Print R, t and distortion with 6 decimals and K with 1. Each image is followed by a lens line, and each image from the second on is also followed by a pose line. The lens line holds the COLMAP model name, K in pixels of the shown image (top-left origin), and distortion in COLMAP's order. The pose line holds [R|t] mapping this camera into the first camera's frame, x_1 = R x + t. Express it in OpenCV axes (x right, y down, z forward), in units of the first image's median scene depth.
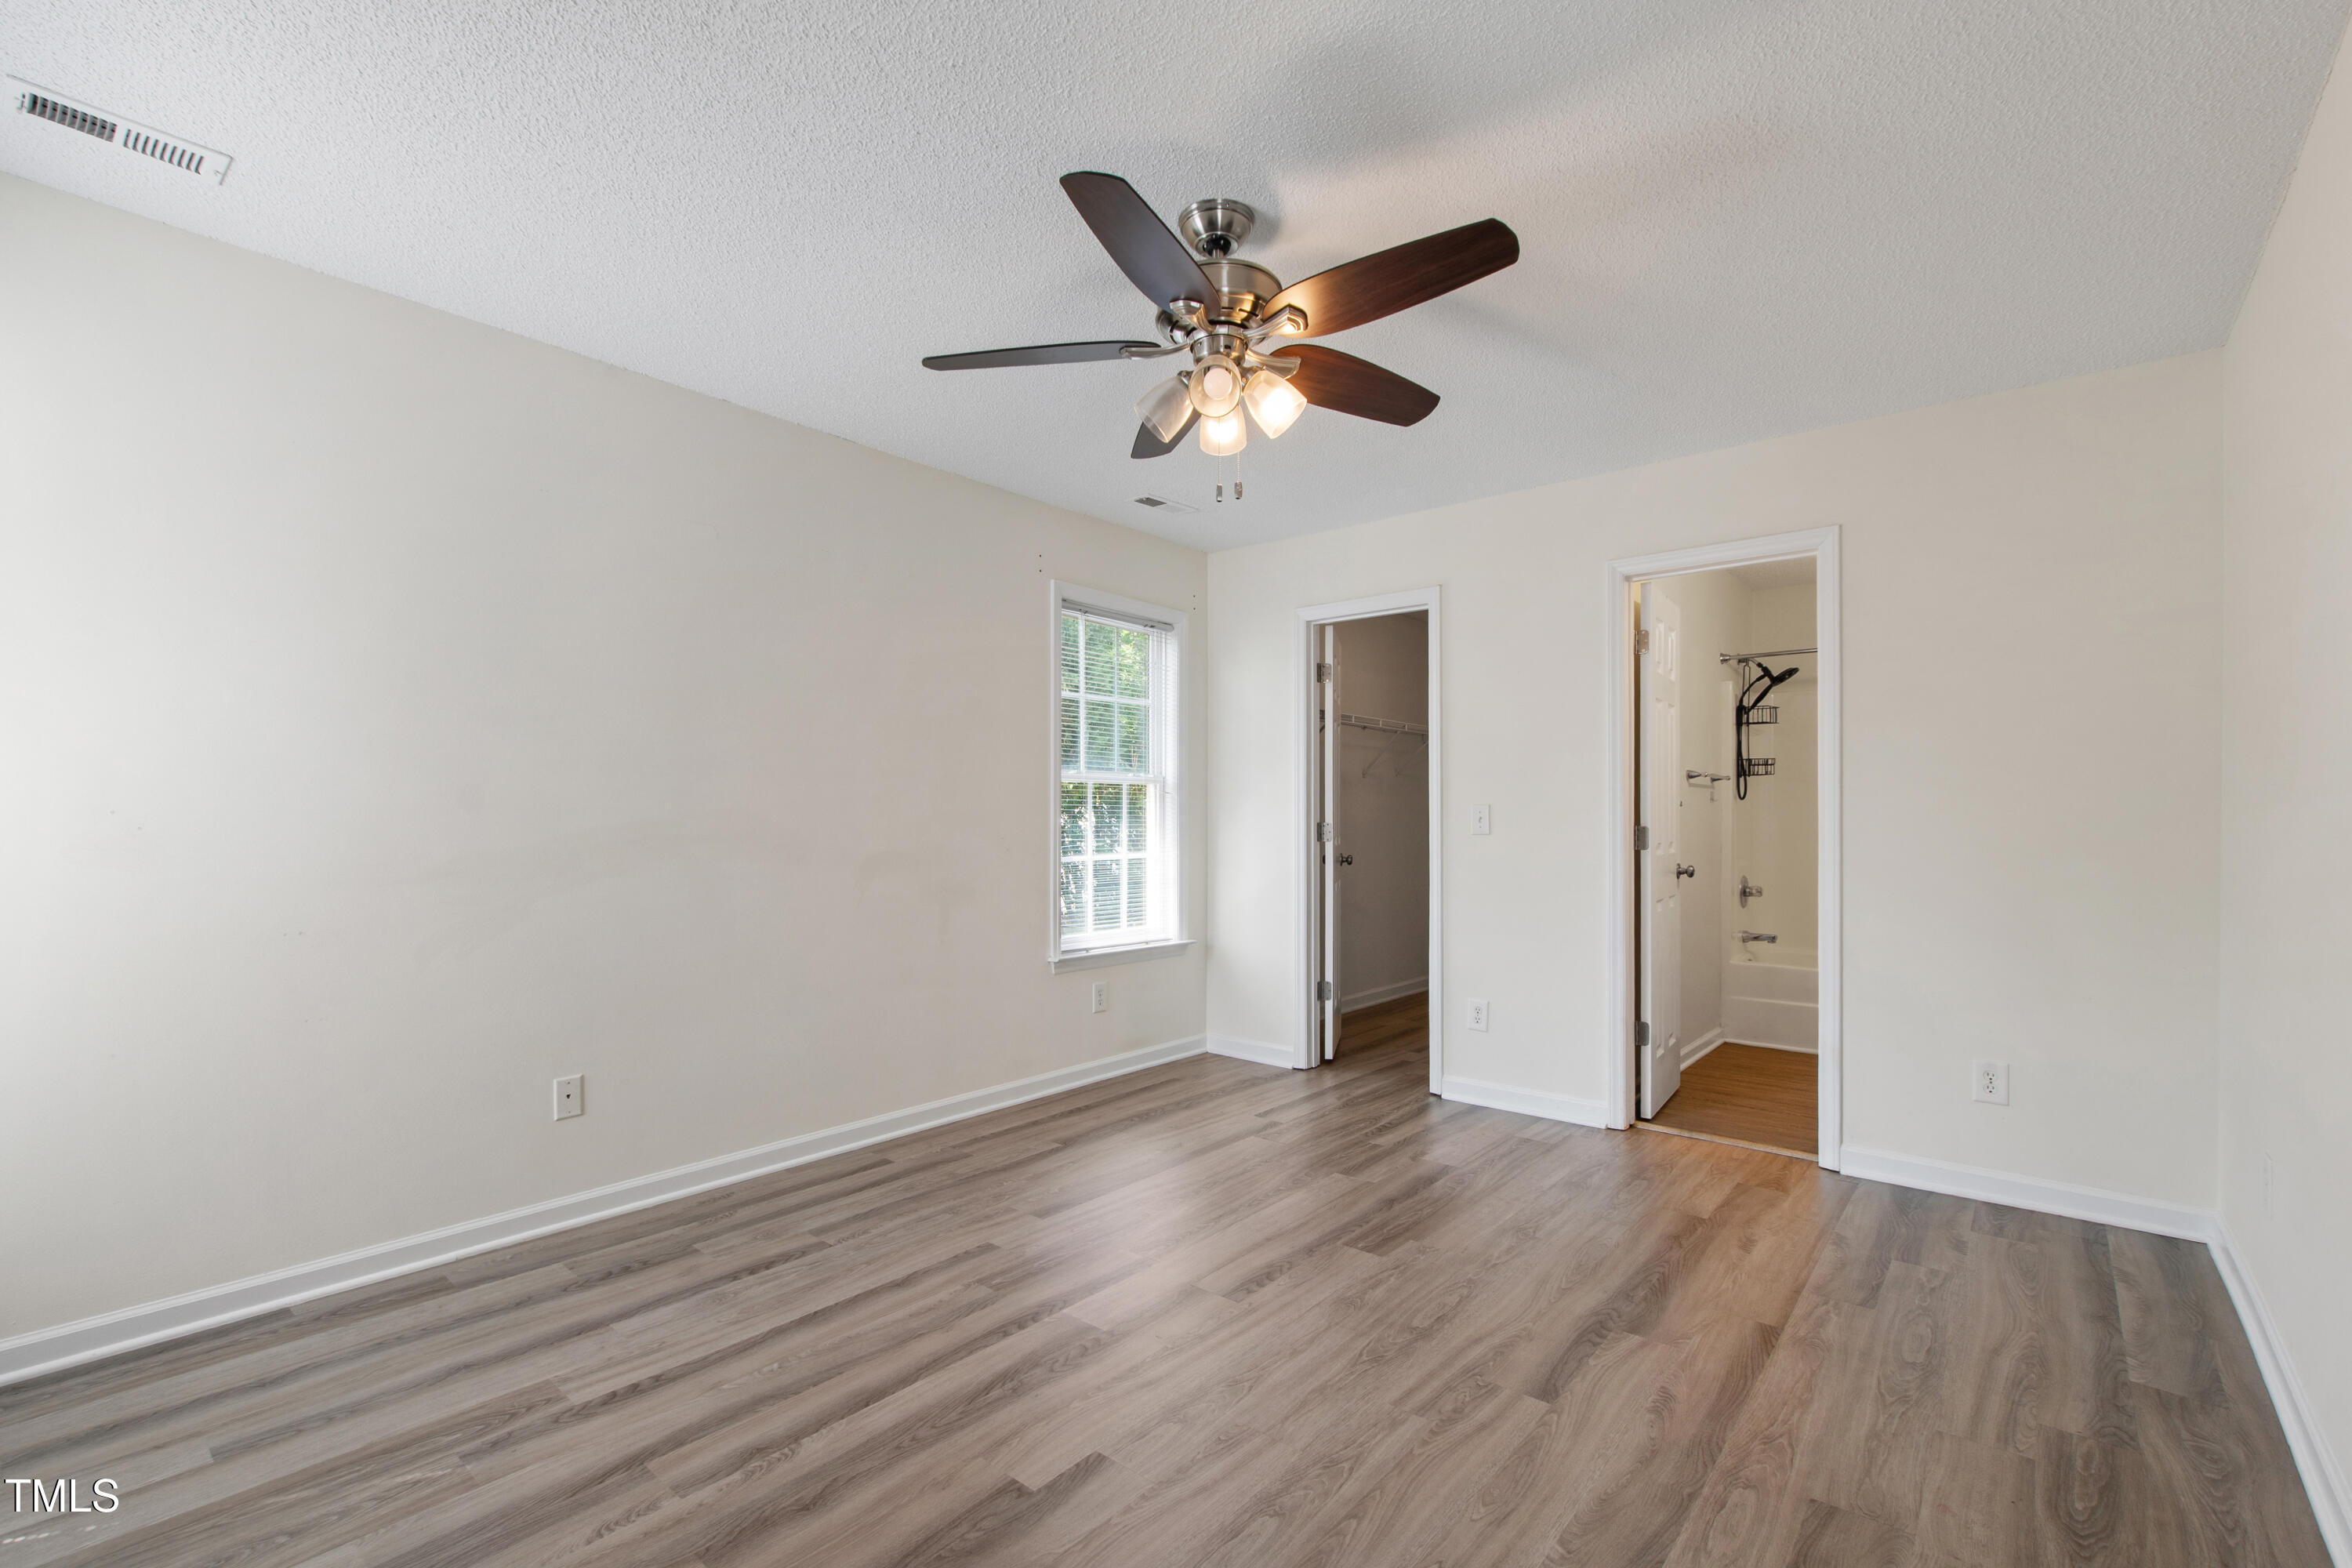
lens RADIAL K [[1035.3, 0, 1161.5], [0, 1035.3, 823.6], [0, 0, 1]] dist [0.003416, 0.000060]
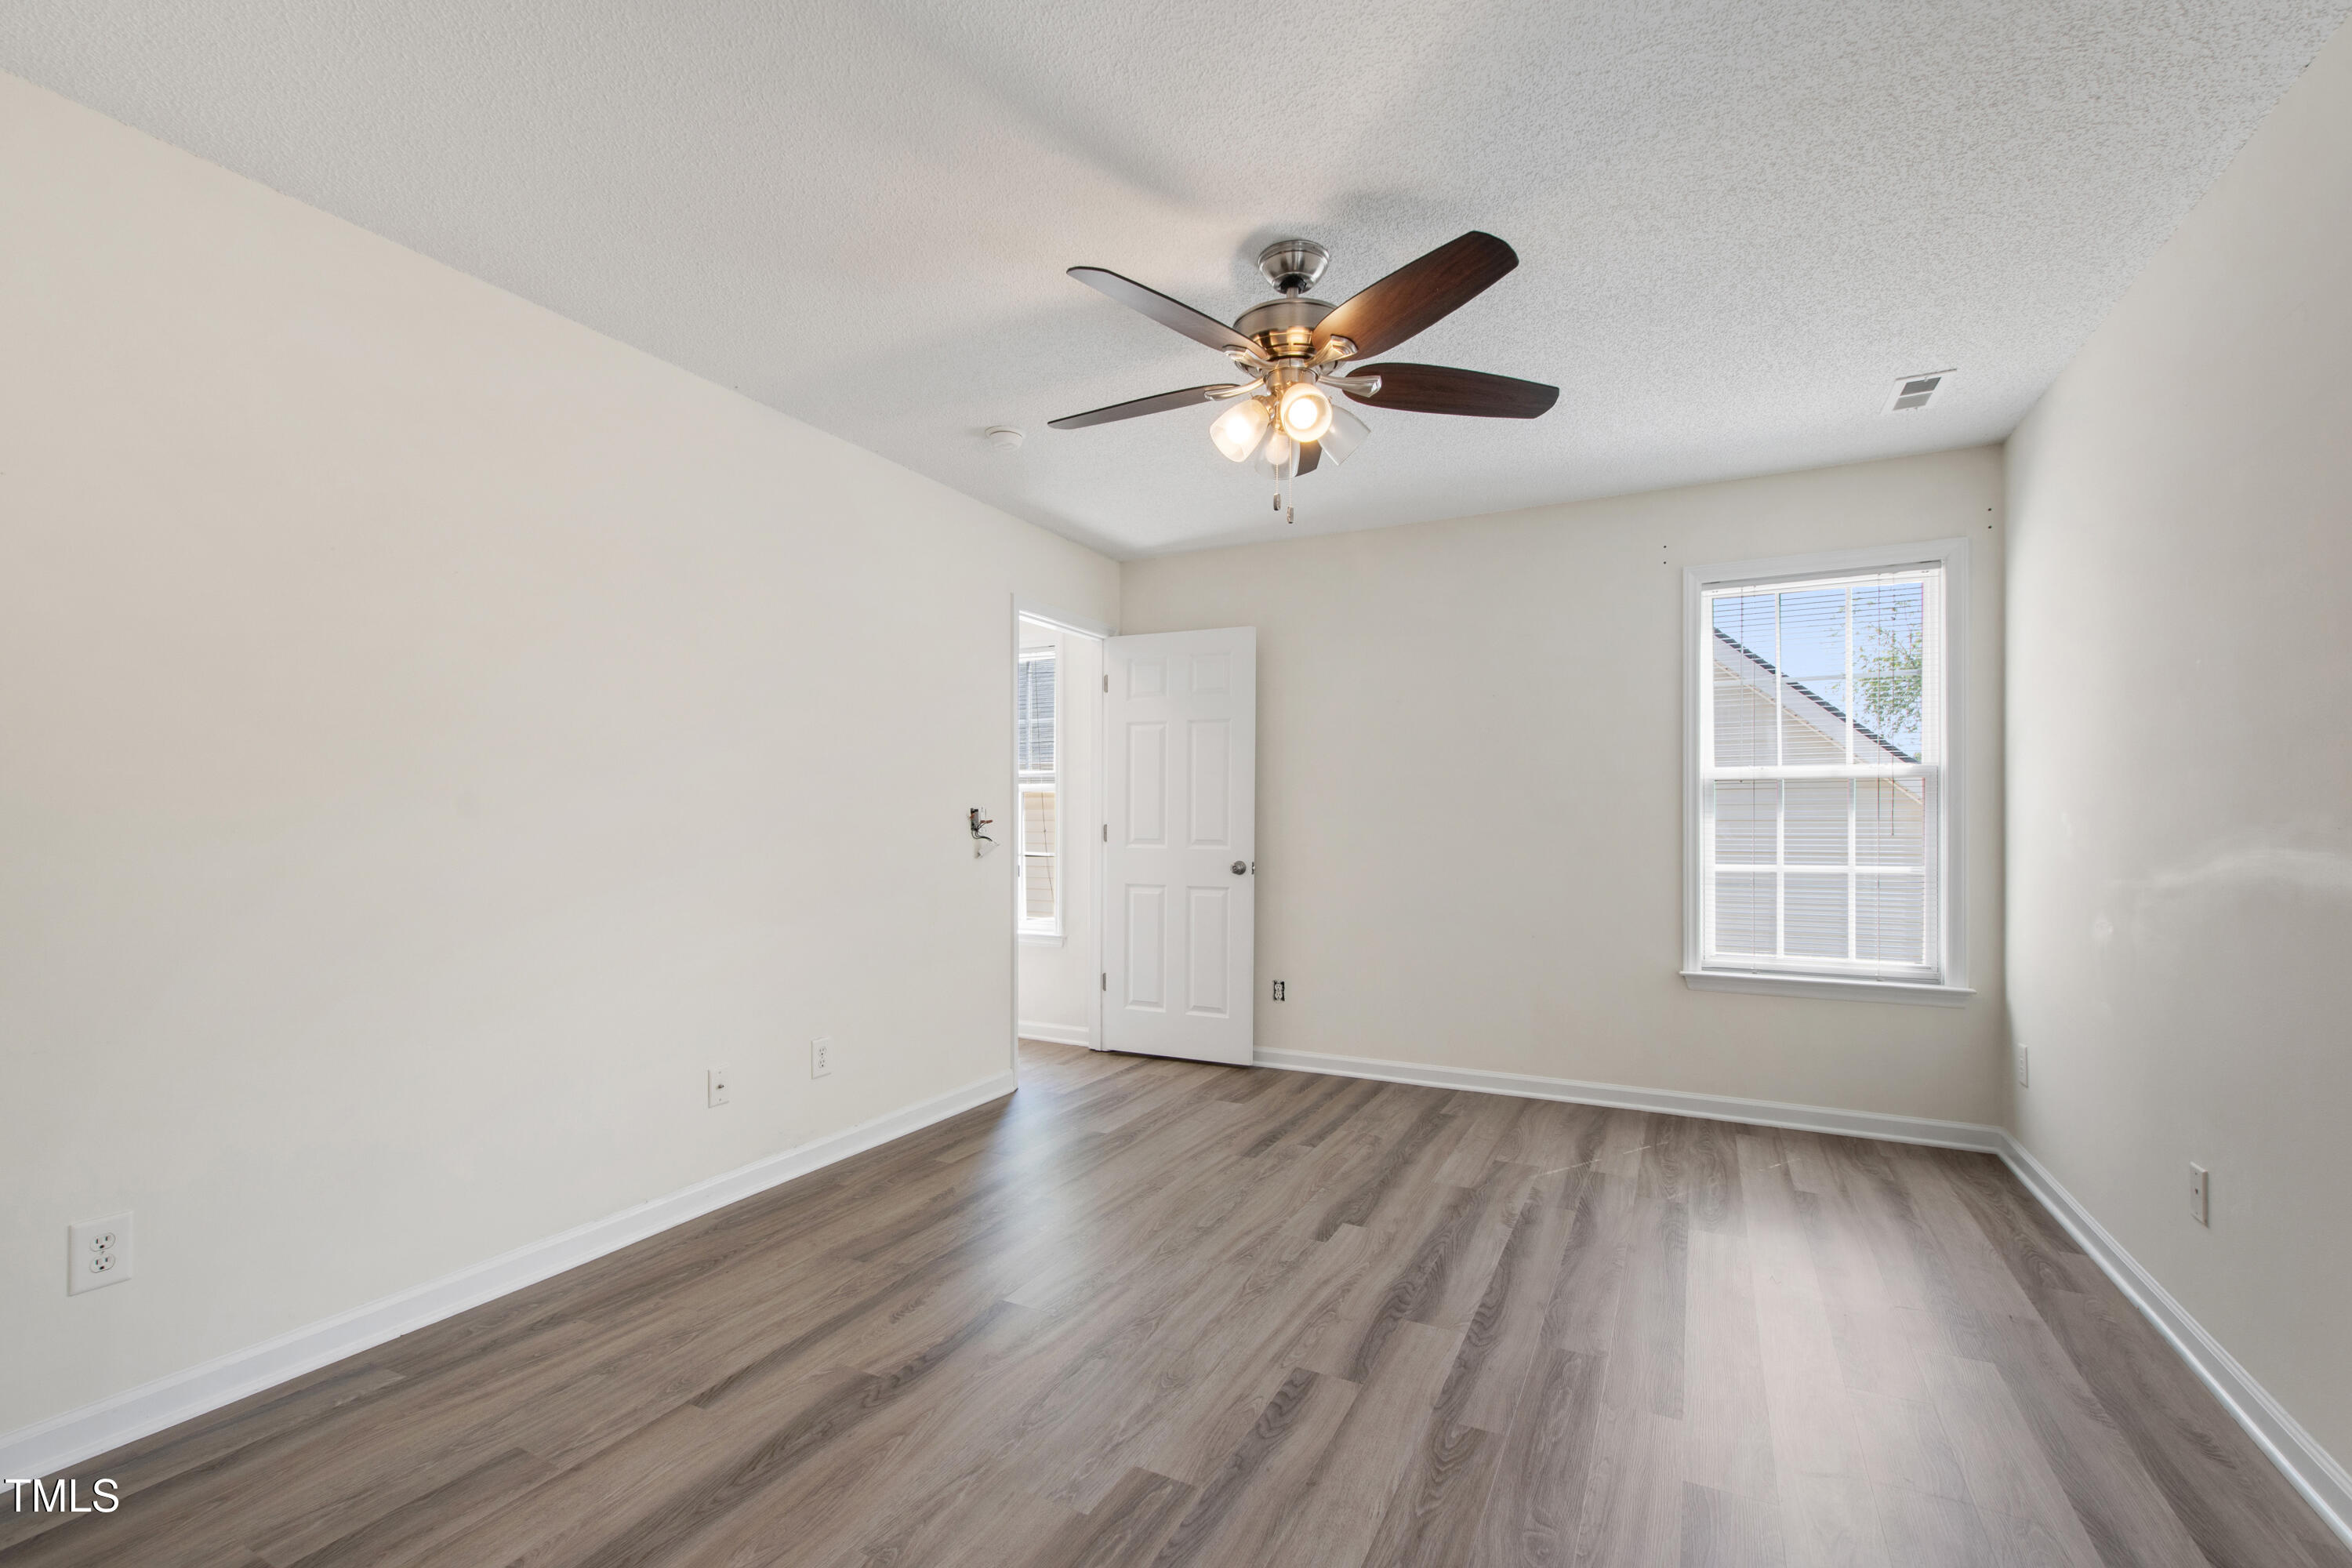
lens RADIAL K [[1035.3, 0, 1161.5], [0, 1035.3, 823.6], [0, 0, 1]] dist [0.003416, 0.000060]
pose [[-0.974702, -0.003480, -0.223483, 0.448265], [-0.005023, 0.999967, 0.006333, -0.005800], [0.223454, 0.007296, -0.974687, 2.133119]]
